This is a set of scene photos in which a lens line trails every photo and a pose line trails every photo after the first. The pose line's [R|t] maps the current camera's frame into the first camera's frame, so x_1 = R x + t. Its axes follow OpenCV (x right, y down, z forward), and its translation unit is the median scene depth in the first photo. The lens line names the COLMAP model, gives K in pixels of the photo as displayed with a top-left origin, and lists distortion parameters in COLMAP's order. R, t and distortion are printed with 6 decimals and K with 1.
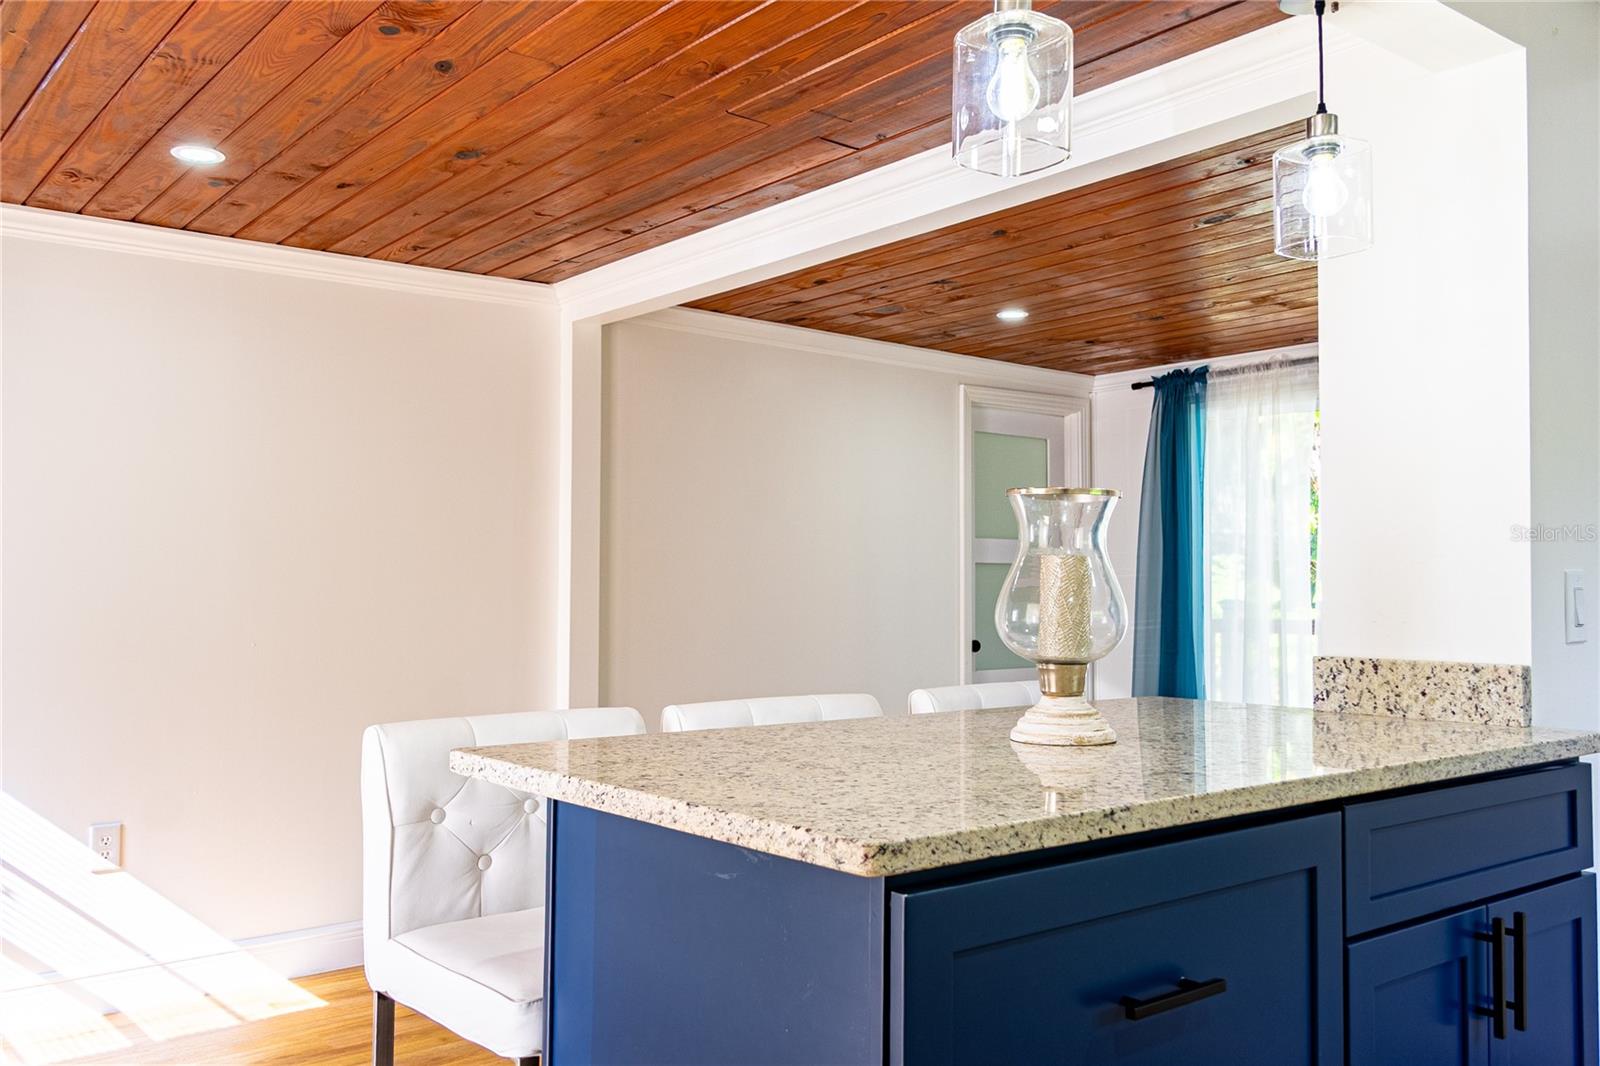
lens RADIAL K [[1384.8, 0, 799.0], [0, 1384.8, 536.1], [0, 0, 1]] dist [-0.004031, -0.000121]
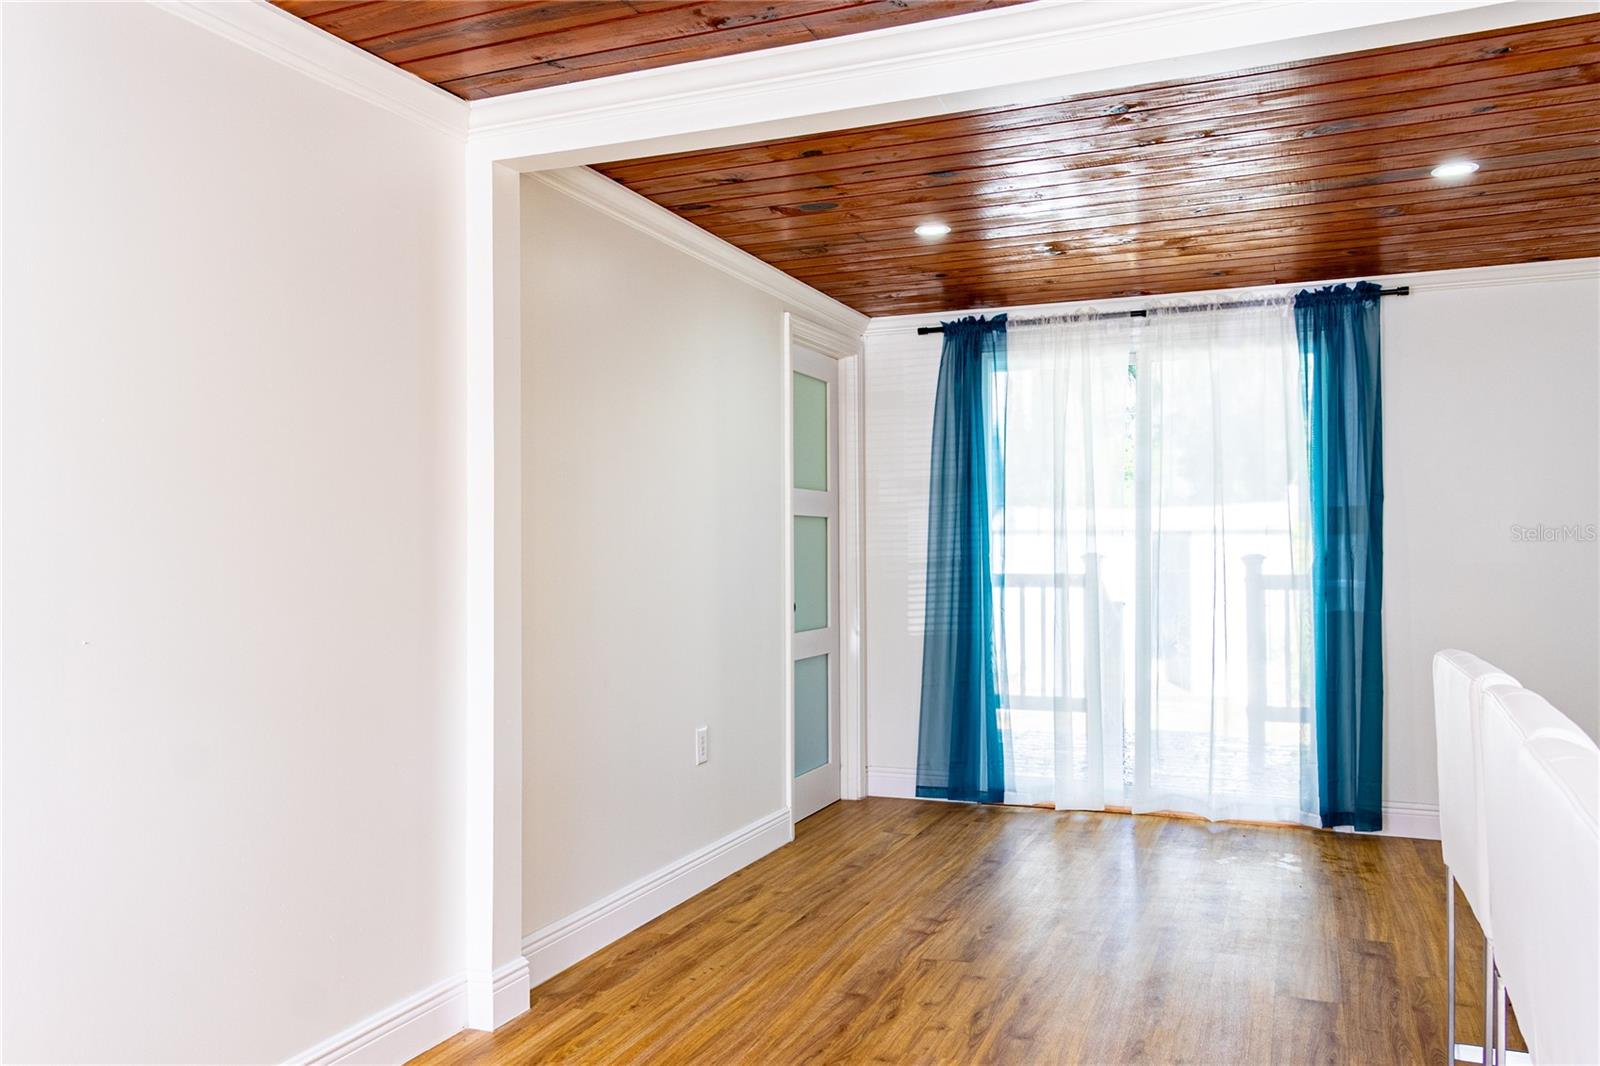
lens RADIAL K [[1267.6, 0, 800.8], [0, 1267.6, 531.7], [0, 0, 1]] dist [0.014016, 0.004773]
pose [[0.884804, 0.002961, 0.465954, -0.252280], [-0.014673, 0.999661, 0.021510, 0.013356], [-0.465732, -0.025869, 0.884547, 0.272922]]
